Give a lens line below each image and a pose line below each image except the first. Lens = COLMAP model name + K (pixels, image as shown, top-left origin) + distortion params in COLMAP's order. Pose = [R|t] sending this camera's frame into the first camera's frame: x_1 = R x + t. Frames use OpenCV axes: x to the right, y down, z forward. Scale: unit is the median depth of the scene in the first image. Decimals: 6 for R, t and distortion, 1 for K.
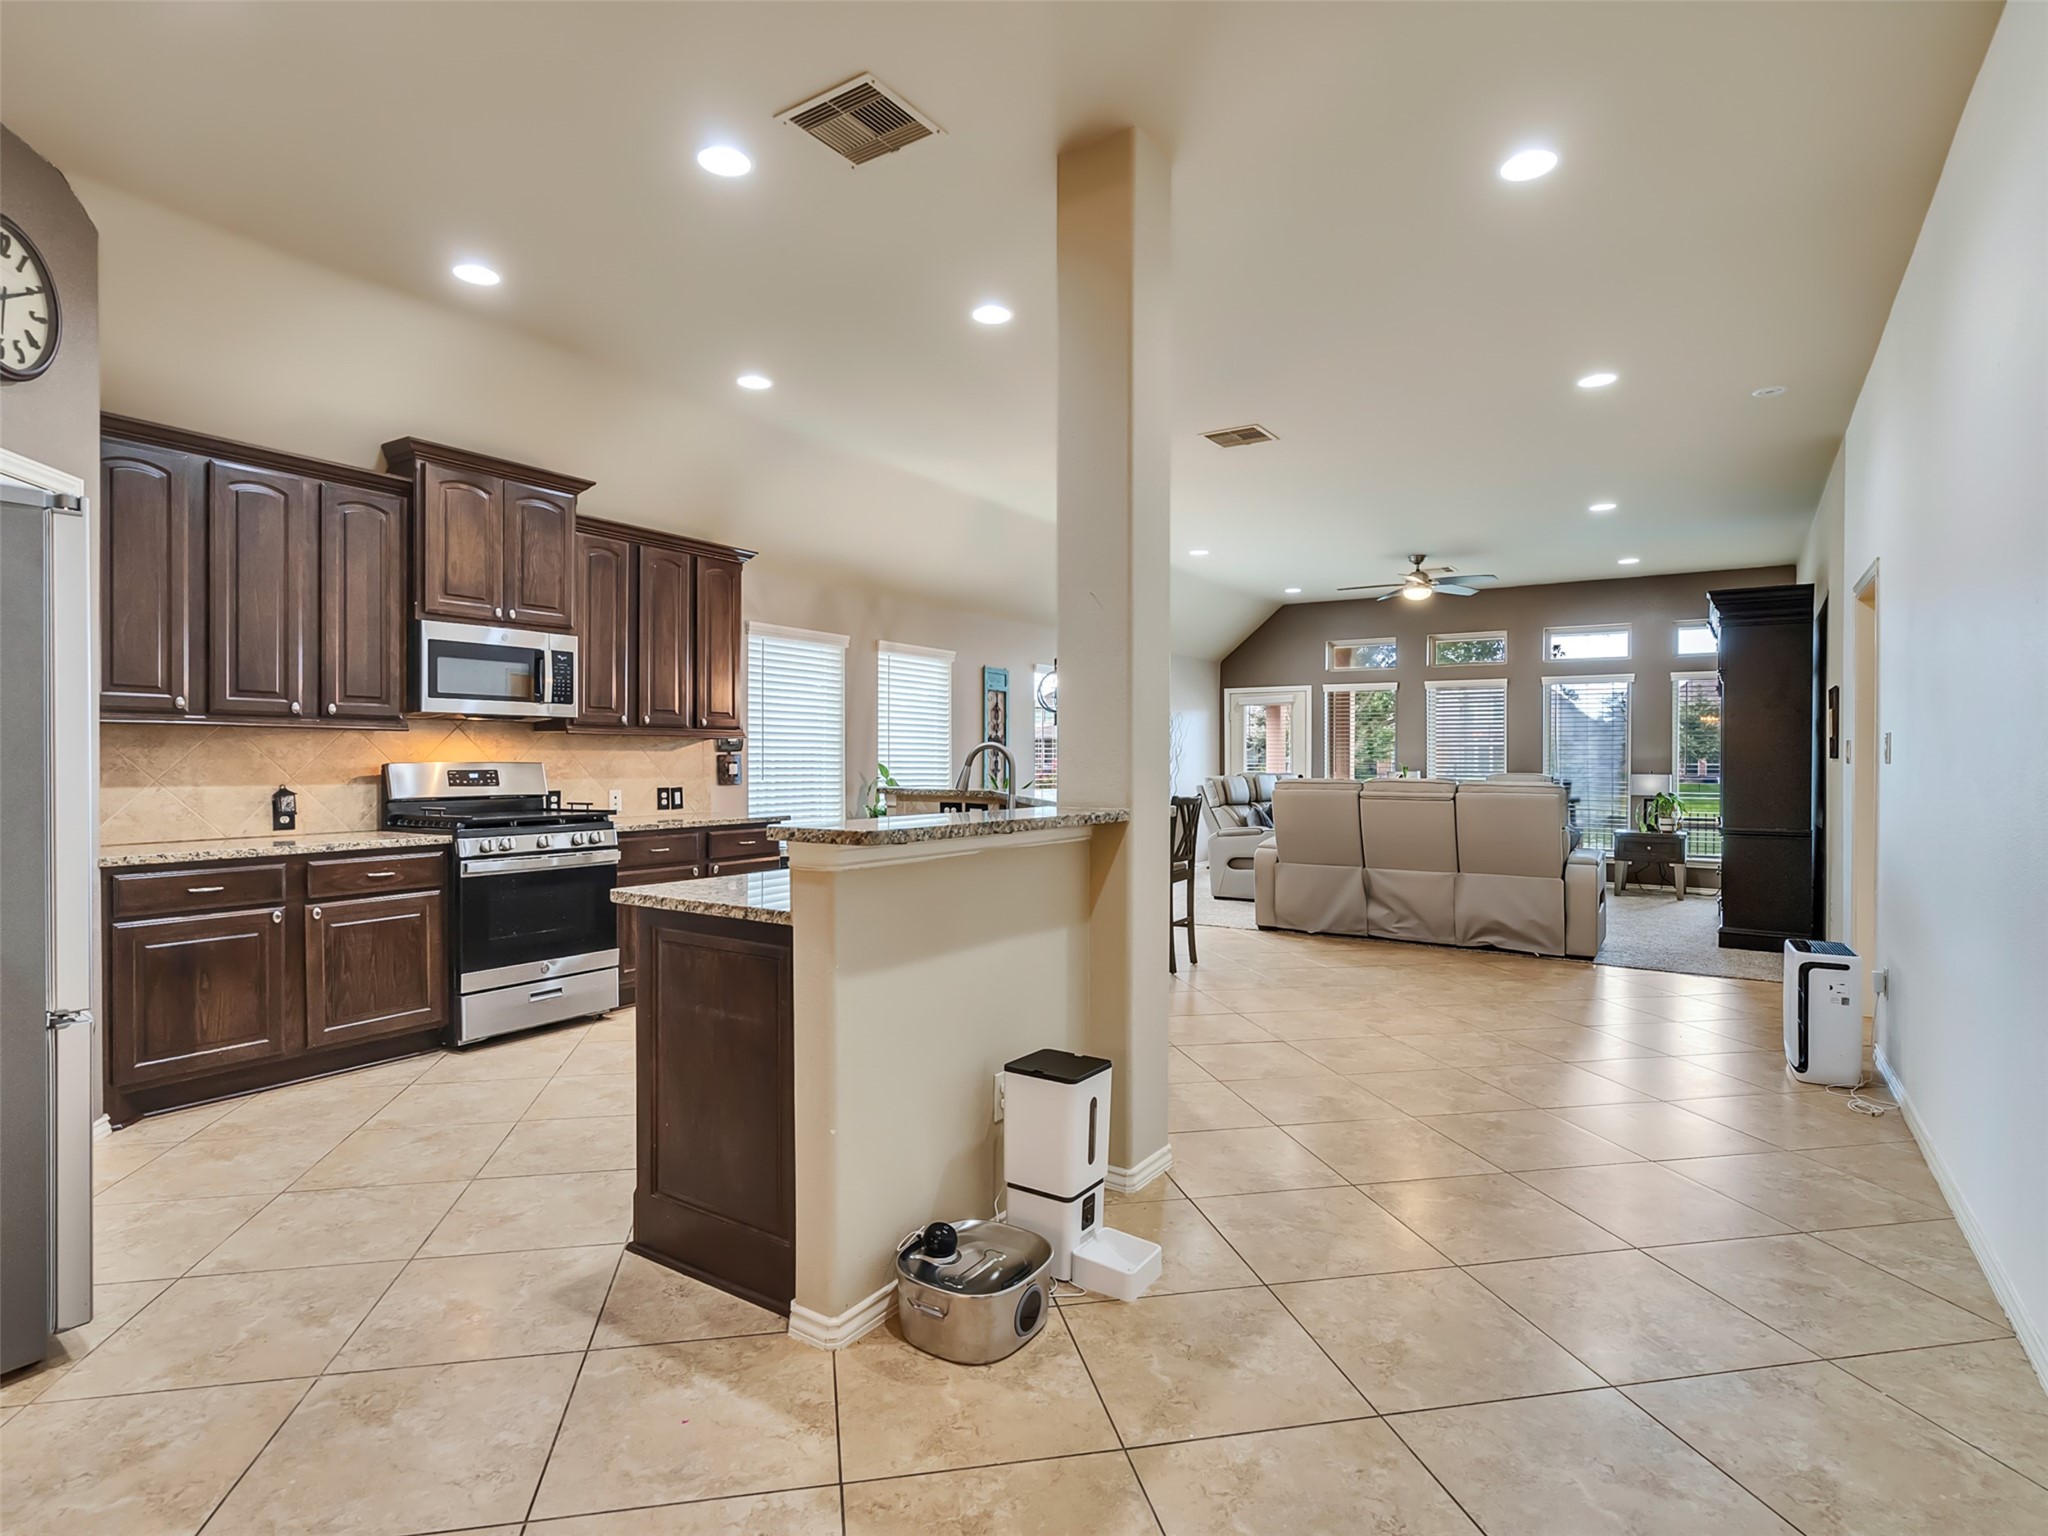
lens RADIAL K [[1063.9, 0, 1006.1], [0, 1063.9, 764.9], [0, 0, 1]] dist [-0.003610, 0.002402]
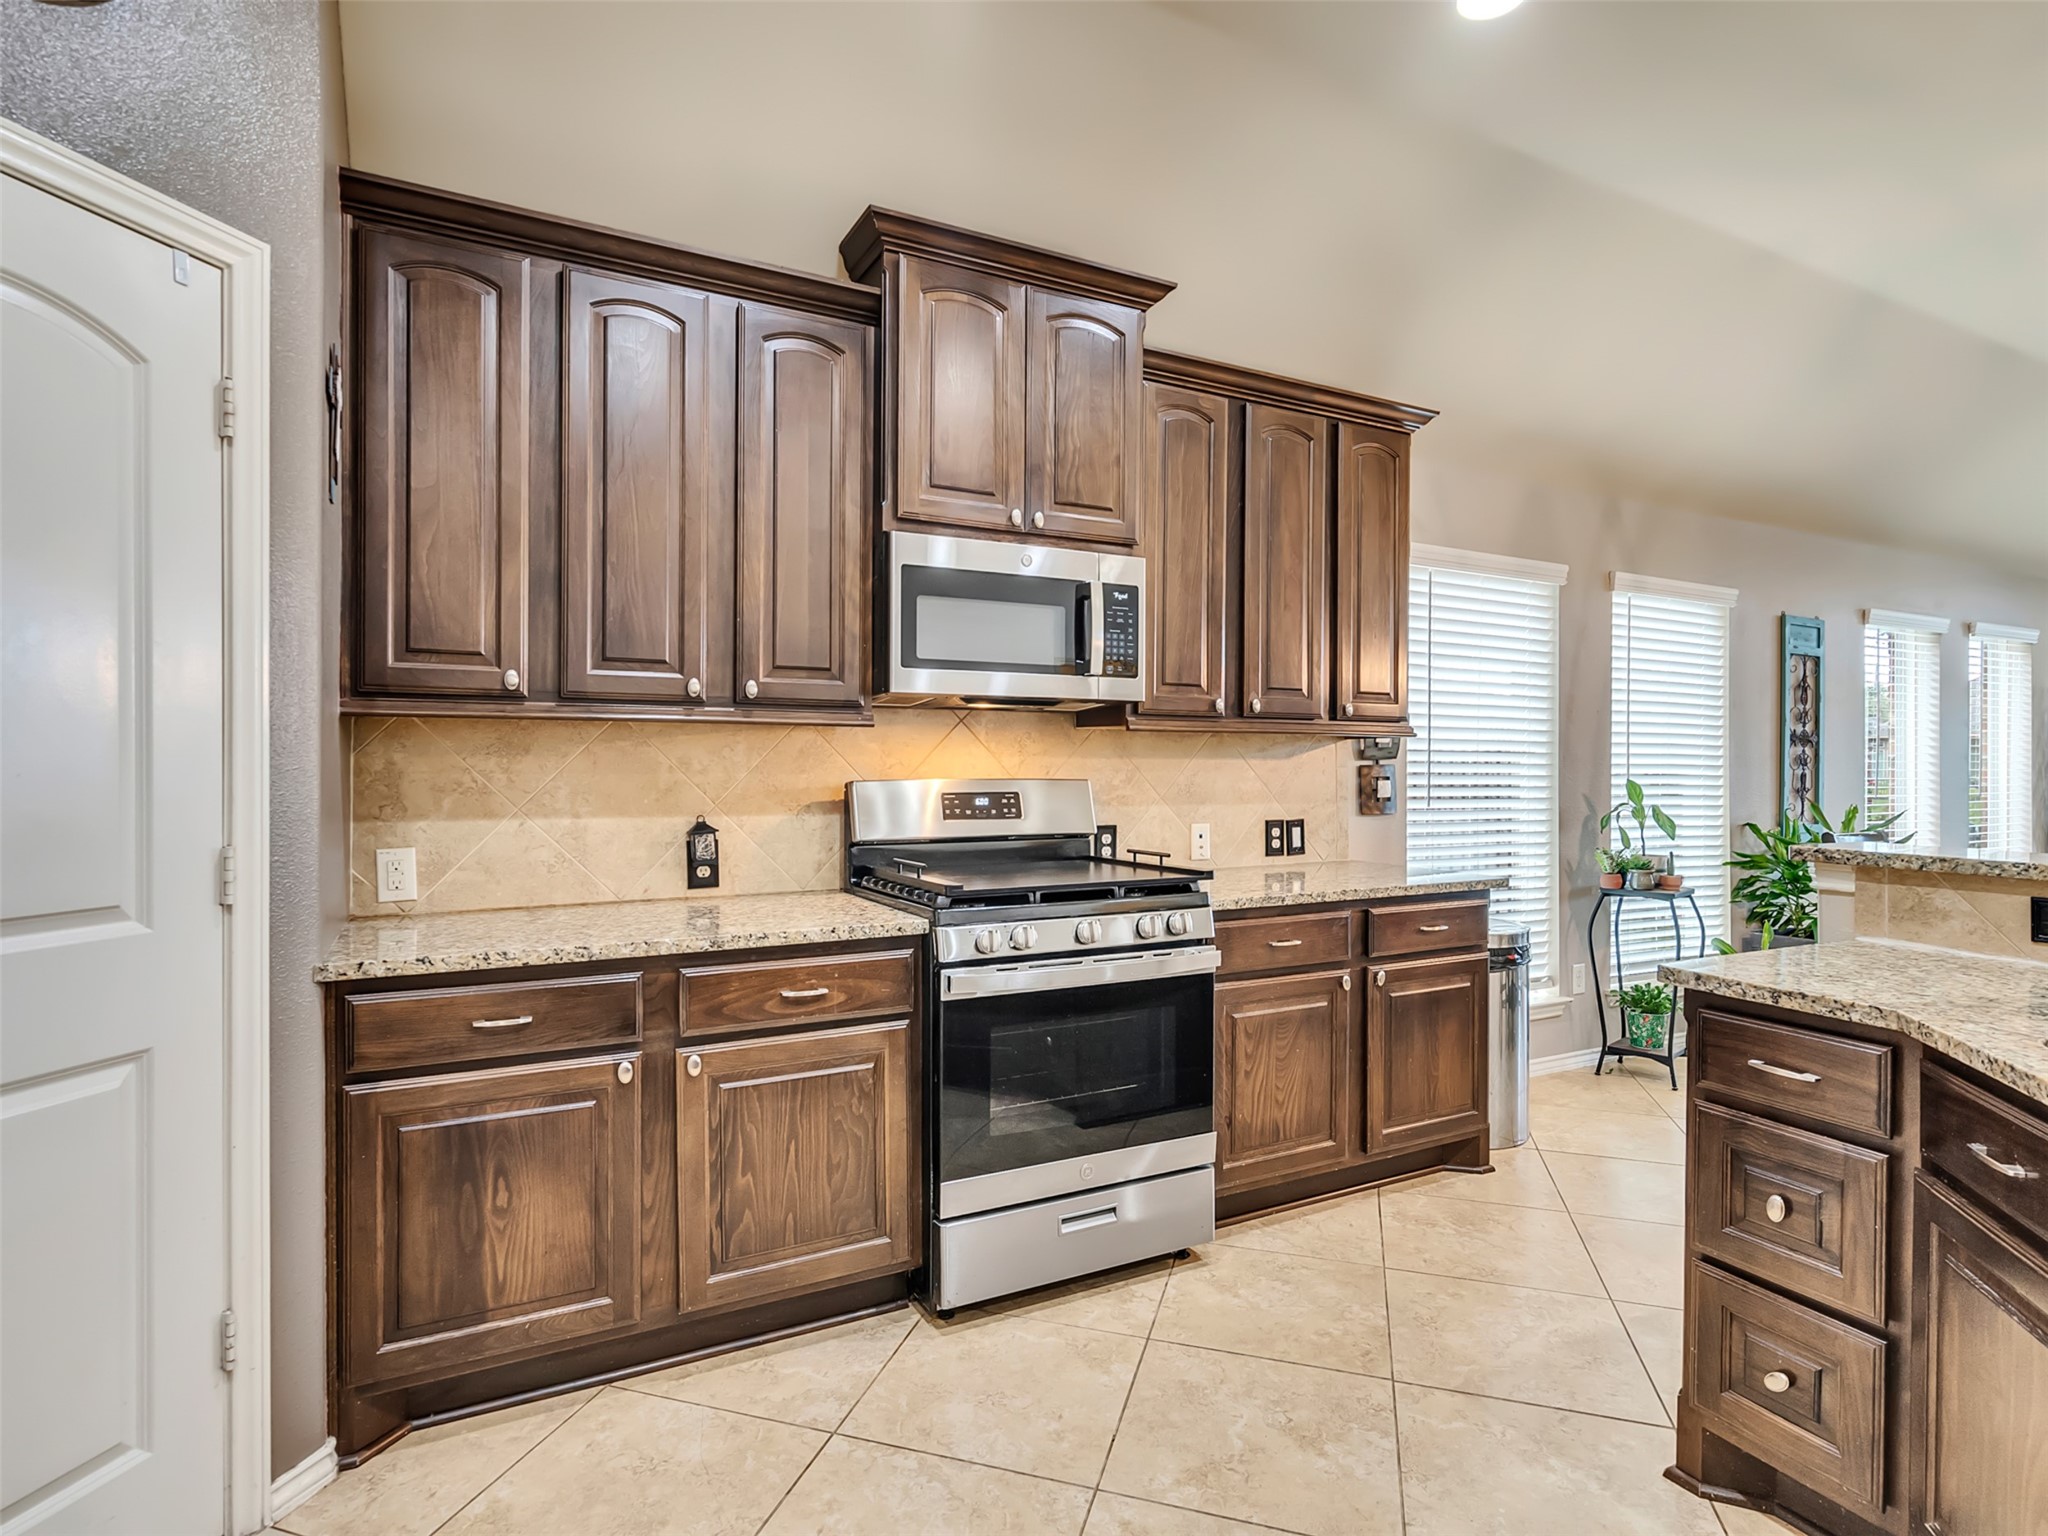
lens RADIAL K [[1063.9, 0, 1006.1], [0, 1063.9, 764.9], [0, 0, 1]] dist [-0.003610, 0.002402]
pose [[0.877240, 0.004198, -0.480033, -0.211138], [-0.005577, 0.999983, -0.001447, -0.010257], [0.480019, 0.003946, 0.877249, 0.504020]]
